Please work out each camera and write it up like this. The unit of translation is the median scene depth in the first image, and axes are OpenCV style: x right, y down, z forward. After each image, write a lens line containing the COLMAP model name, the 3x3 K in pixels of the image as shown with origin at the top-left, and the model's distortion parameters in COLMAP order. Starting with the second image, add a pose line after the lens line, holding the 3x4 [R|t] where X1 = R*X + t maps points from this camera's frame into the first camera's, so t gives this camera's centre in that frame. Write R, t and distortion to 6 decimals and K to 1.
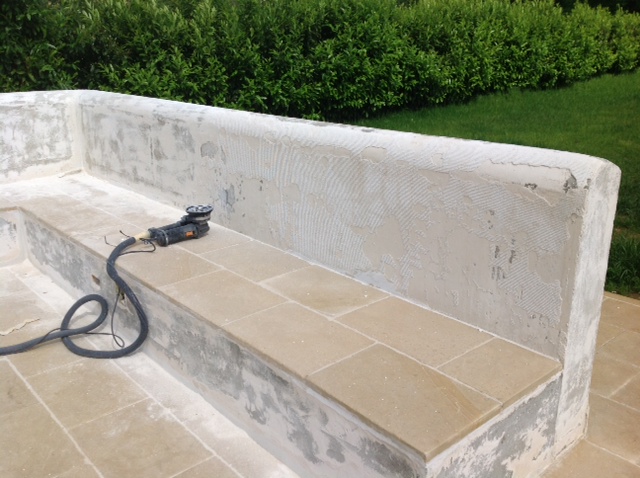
lens RADIAL K [[636.2, 0, 320.0], [0, 636.2, 239.0], [0, 0, 1]] dist [0.139740, -0.375586]
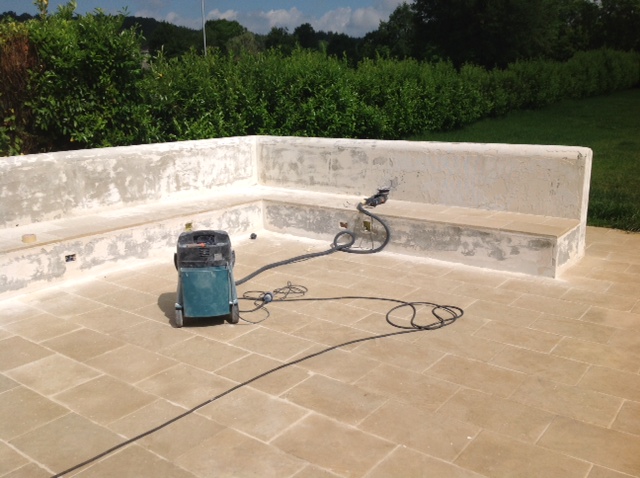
lens RADIAL K [[636.2, 0, 320.0], [0, 636.2, 239.0], [0, 0, 1]] dist [0.139740, -0.375586]
pose [[0.978862, -0.059127, 0.195791, -0.665304], [0.073066, 0.995223, -0.064744, 0.191718], [-0.191028, 0.077681, 0.978506, -0.788008]]
